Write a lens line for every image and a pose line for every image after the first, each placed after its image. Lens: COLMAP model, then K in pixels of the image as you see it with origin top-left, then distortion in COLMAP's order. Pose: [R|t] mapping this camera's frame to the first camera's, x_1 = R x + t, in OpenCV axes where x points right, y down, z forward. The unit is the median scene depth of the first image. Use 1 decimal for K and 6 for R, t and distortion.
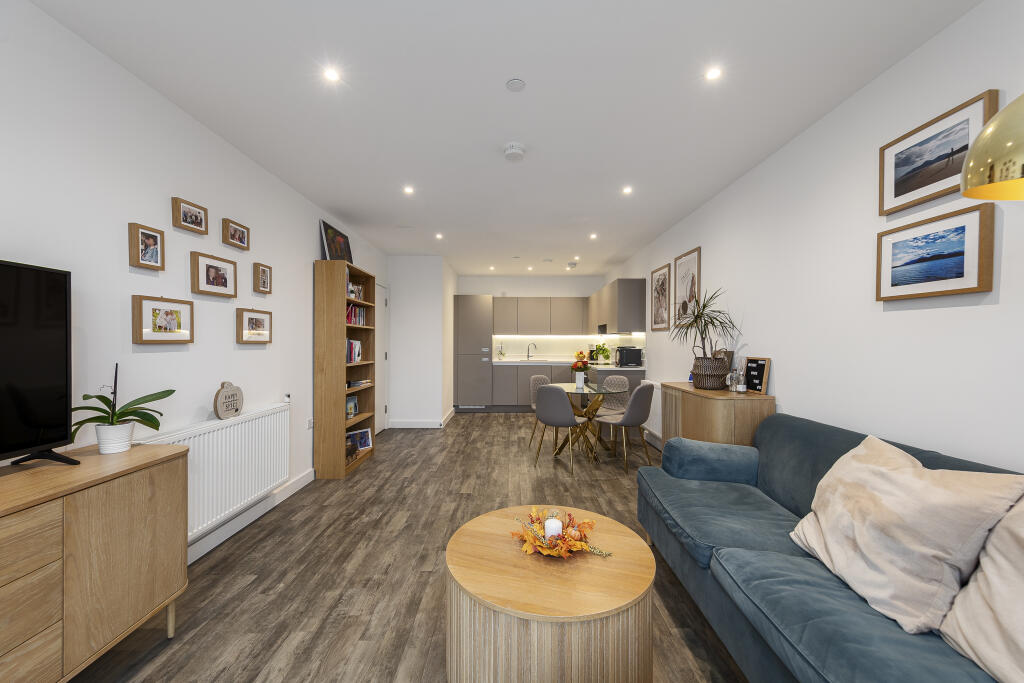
lens RADIAL K [[397.8, 0, 516.4], [0, 397.8, 357.4], [0, 0, 1]] dist [0.006897, -0.000218]
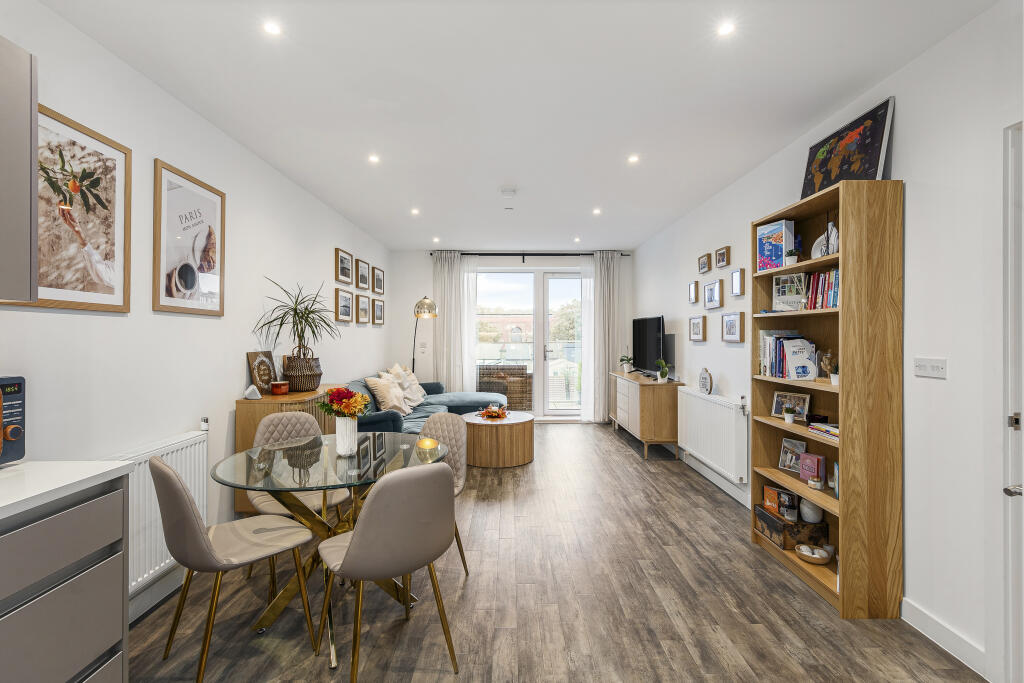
lens RADIAL K [[464.0, 0, 506.8], [0, 464.0, 342.0], [0, 0, 1]] dist [-0.001620, 0.000309]
pose [[-0.999901, -0.002039, 0.013948, -0.025848], [-0.001337, 0.998742, 0.050120, -0.104240], [-0.014033, 0.050096, -0.998646, 2.404588]]
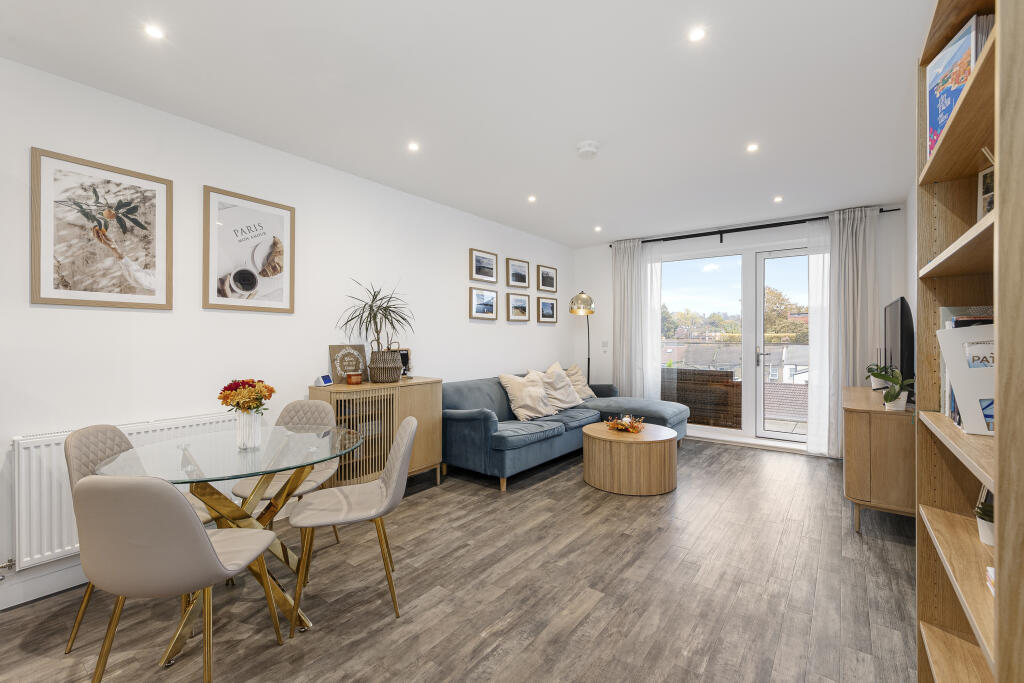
lens RADIAL K [[433.2, 0, 510.6], [0, 433.2, 343.3], [0, 0, 1]] dist [0.000320, -0.000378]
pose [[-0.793307, -0.012233, 0.608698, -0.511159], [0.018296, 0.998868, 0.043918, -0.070055], [-0.608546, 0.045977, -0.792185, 1.930348]]
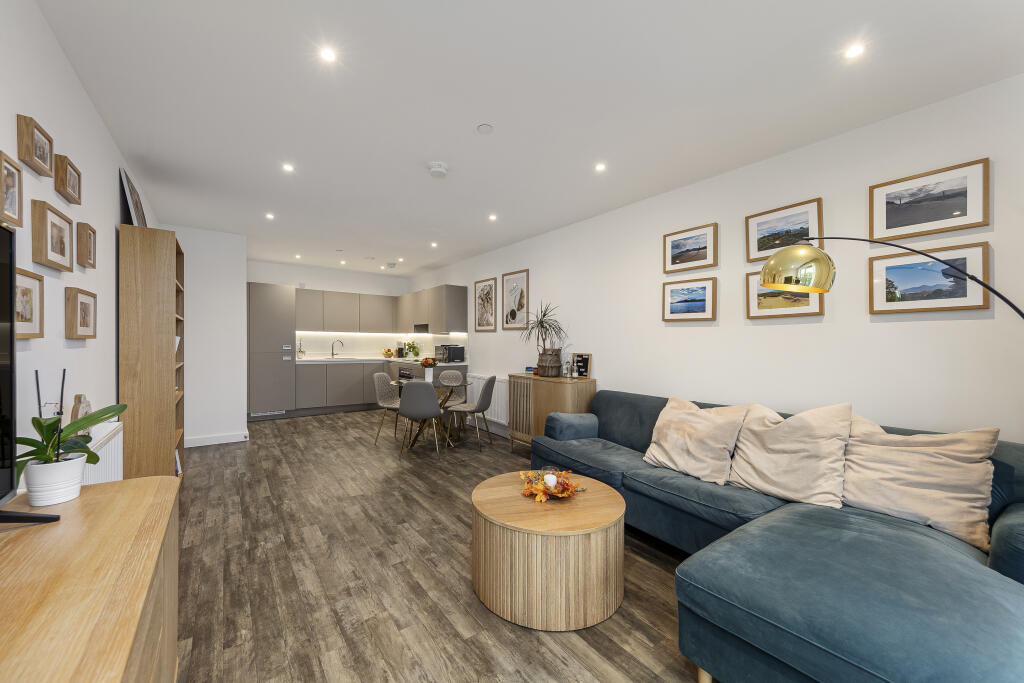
lens RADIAL K [[387.0, 0, 515.3], [0, 387.0, 353.4], [0, 0, 1]] dist [0.008727, -0.000280]
pose [[0.804258, -0.008303, 0.594222, -0.466036], [0.009557, 0.999954, 0.001036, -0.003653], [-0.594203, 0.004846, 0.804300, 0.006481]]
